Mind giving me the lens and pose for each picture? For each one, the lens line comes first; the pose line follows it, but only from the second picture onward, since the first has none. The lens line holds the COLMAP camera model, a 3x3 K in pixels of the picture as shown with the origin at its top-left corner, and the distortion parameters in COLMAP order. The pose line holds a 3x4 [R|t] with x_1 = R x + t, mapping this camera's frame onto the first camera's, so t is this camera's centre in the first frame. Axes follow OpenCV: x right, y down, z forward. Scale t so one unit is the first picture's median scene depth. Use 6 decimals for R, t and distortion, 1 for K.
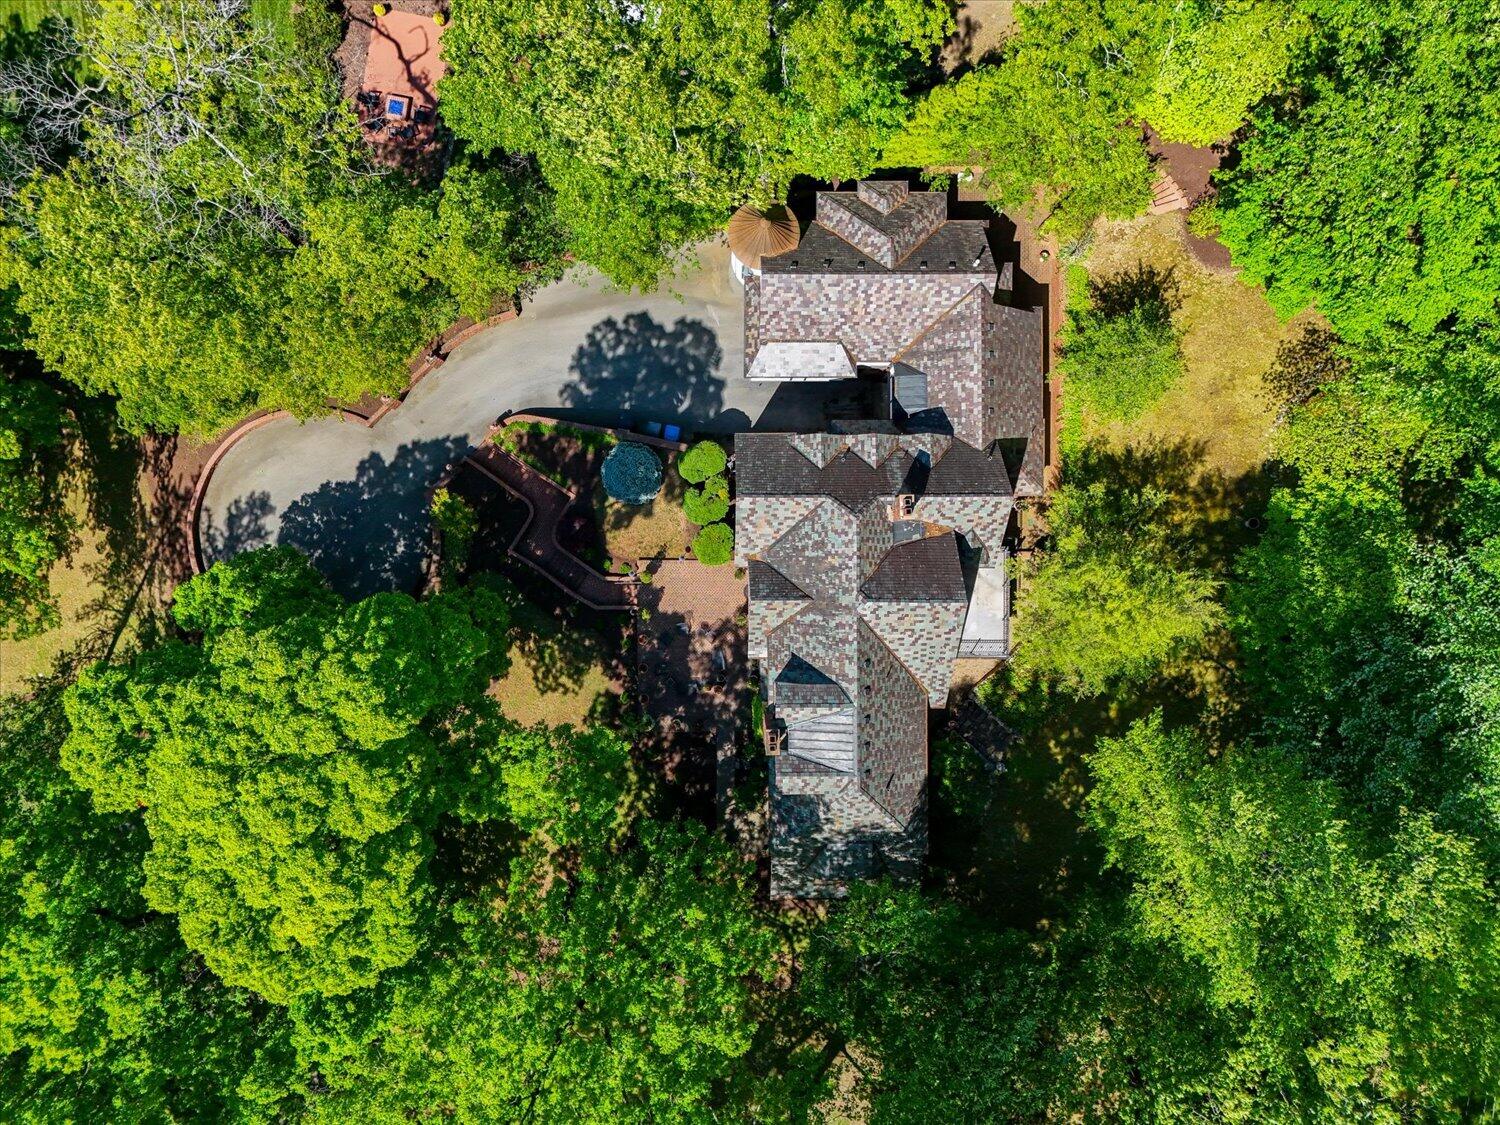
lens RADIAL K [[1230.1, 0, 750.0], [0, 1230.1, 562.5], [0, 0, 1]] dist [-0.008578, -0.004315]
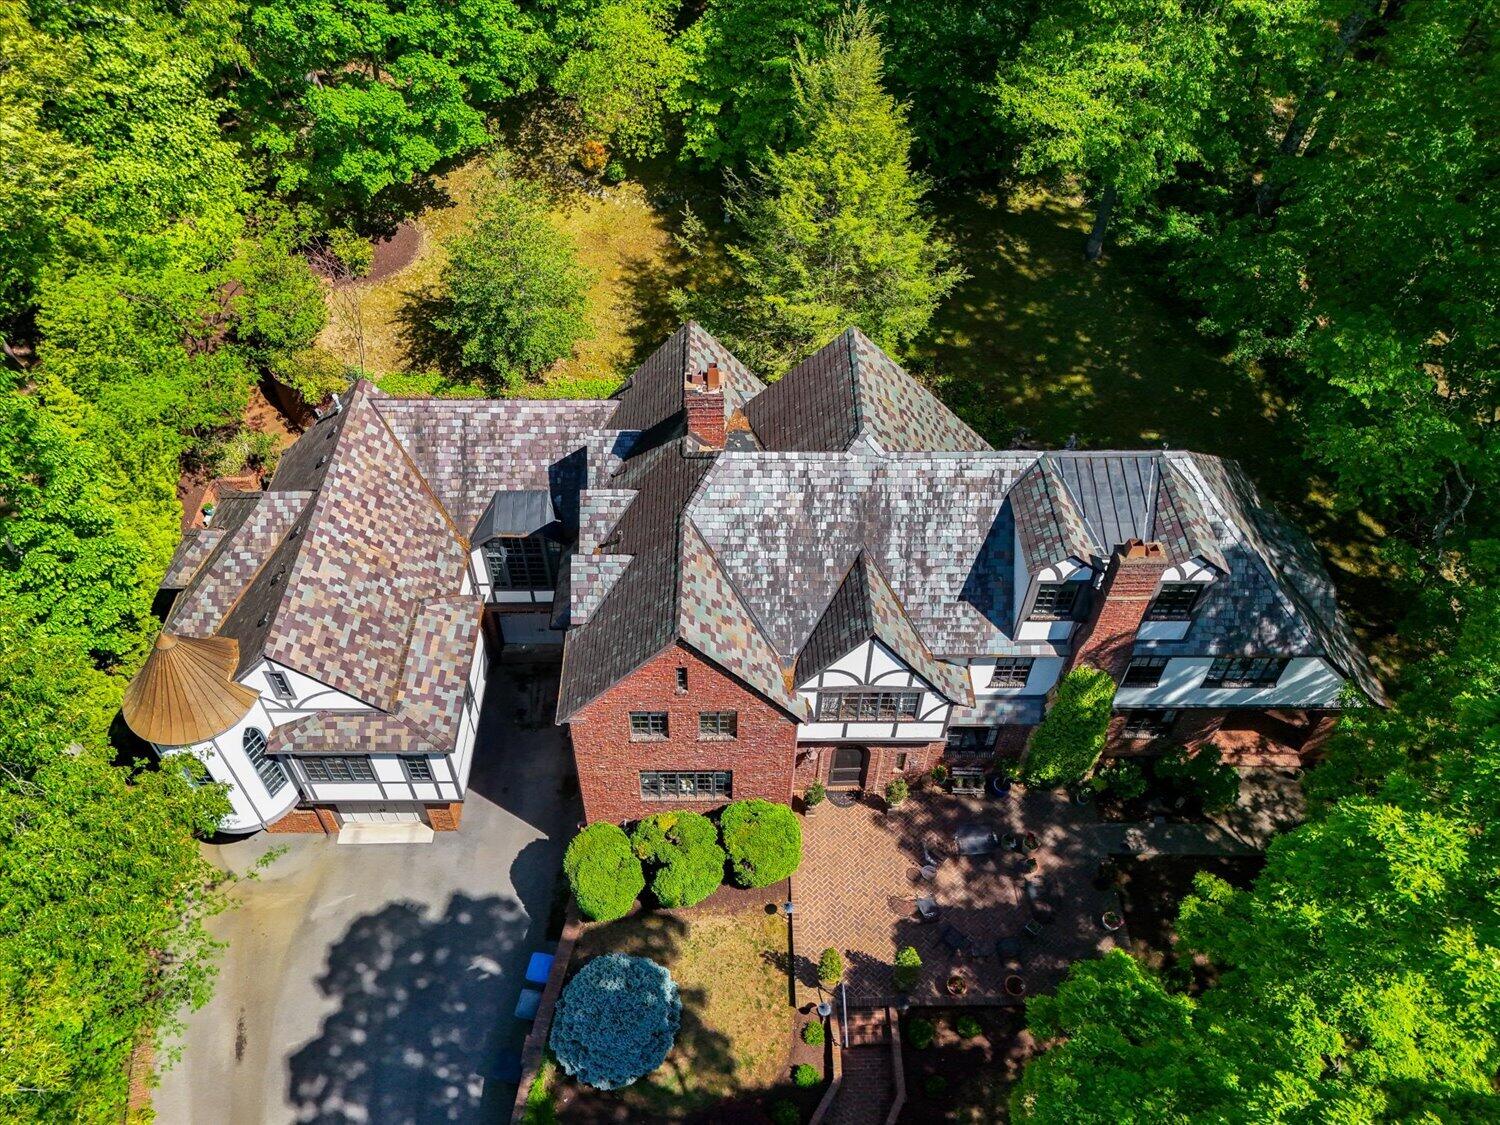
lens RADIAL K [[1230.1, 0, 750.0], [0, 1230.1, 562.5], [0, 0, 1]] dist [-0.008578, -0.004315]
pose [[-0.014022, -0.700315, 0.713697, -0.315641], [0.999749, 0.002669, 0.022260, -0.031193], [-0.017494, 0.713829, 0.700101, 0.534432]]
